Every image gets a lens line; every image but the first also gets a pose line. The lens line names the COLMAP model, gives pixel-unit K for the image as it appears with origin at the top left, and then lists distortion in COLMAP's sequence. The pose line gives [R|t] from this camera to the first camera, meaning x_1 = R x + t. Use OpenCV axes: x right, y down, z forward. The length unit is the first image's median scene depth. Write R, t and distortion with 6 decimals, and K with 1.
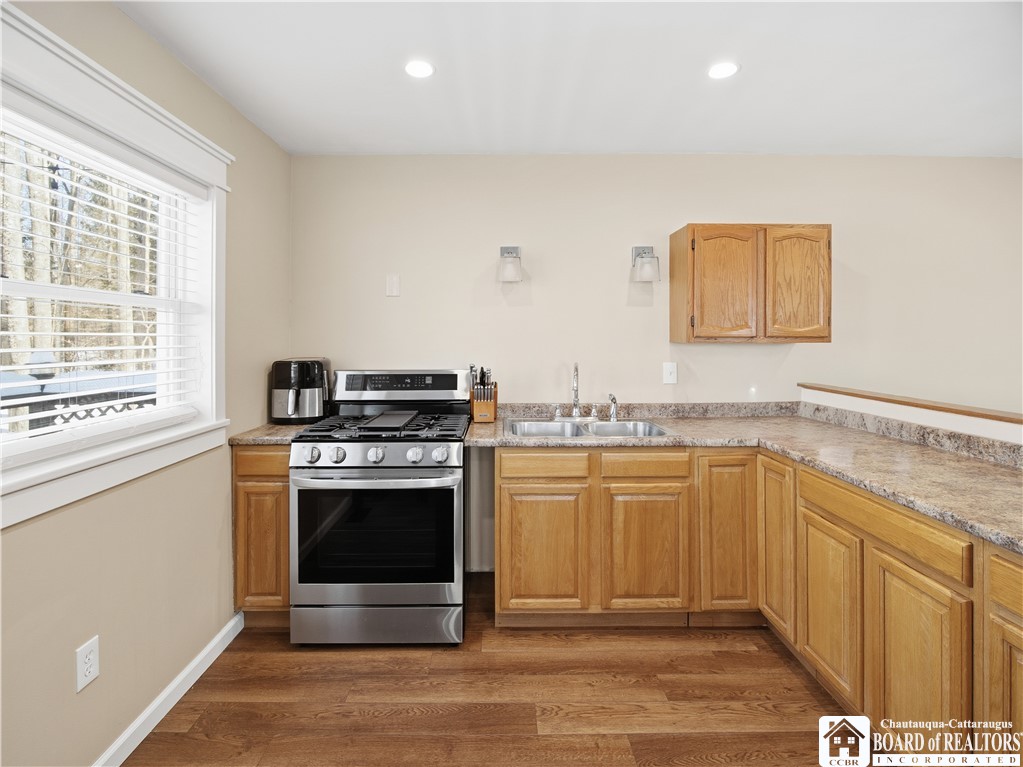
lens RADIAL K [[495.9, 0, 500.3], [0, 495.9, 336.4], [0, 0, 1]] dist [-0.002659, -0.000438]
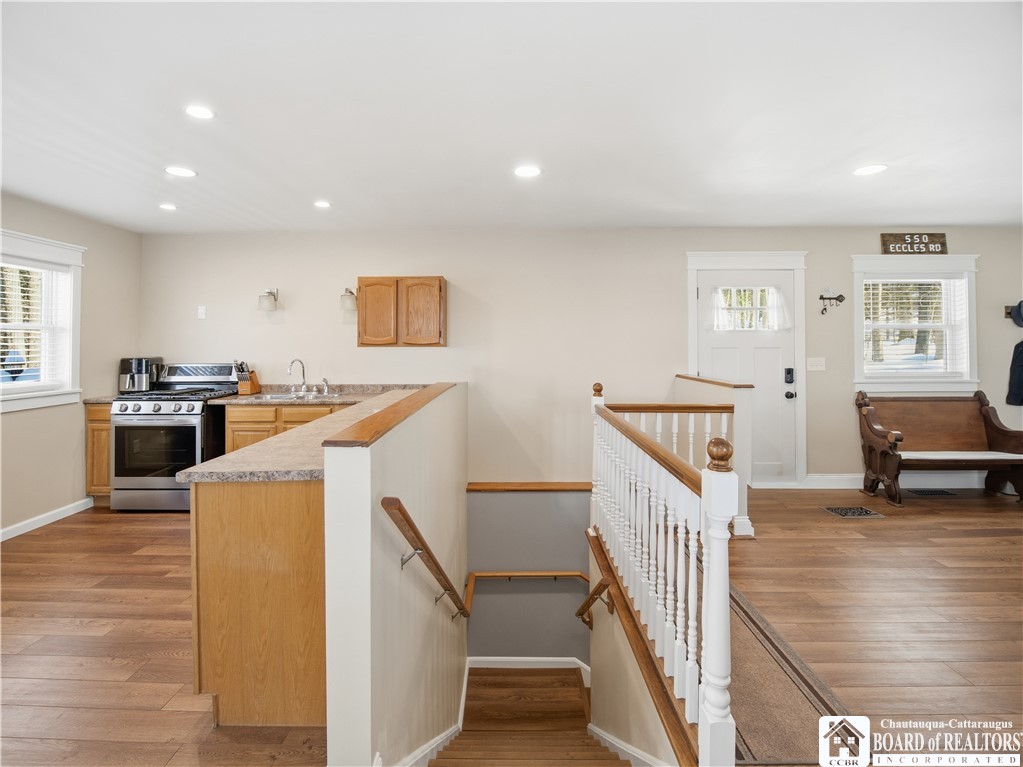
lens RADIAL K [[491.3, 0, 500.7], [0, 491.3, 330.2], [0, 0, 1]] dist [-0.018854, -0.000171]
pose [[0.999842, -0.003820, -0.017381, 1.027463], [0.003406, 0.999711, -0.023802, -0.003110], [0.017467, 0.023739, 0.999566, -0.771110]]
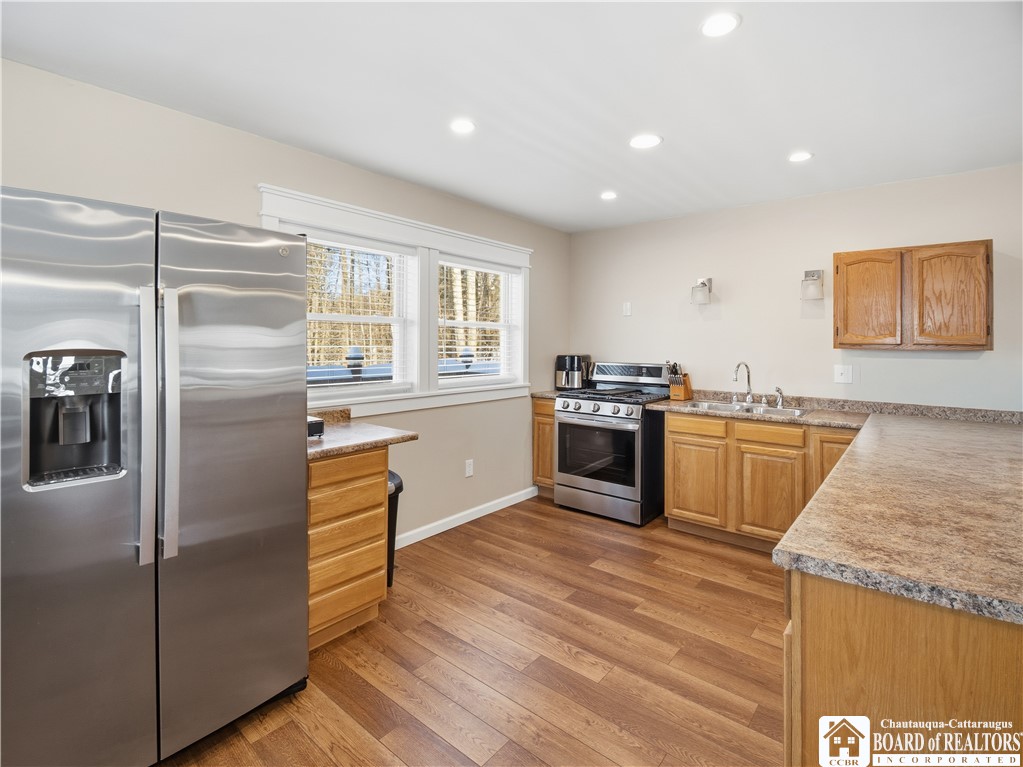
lens RADIAL K [[495.9, 0, 500.3], [0, 495.9, 336.4], [0, 0, 1]] dist [-0.002659, -0.000438]
pose [[0.760193, 0.000149, -0.649697, 0.625696], [-0.006899, 0.999945, -0.007843, -0.002302], [0.649660, 0.010444, 0.760153, -0.561820]]
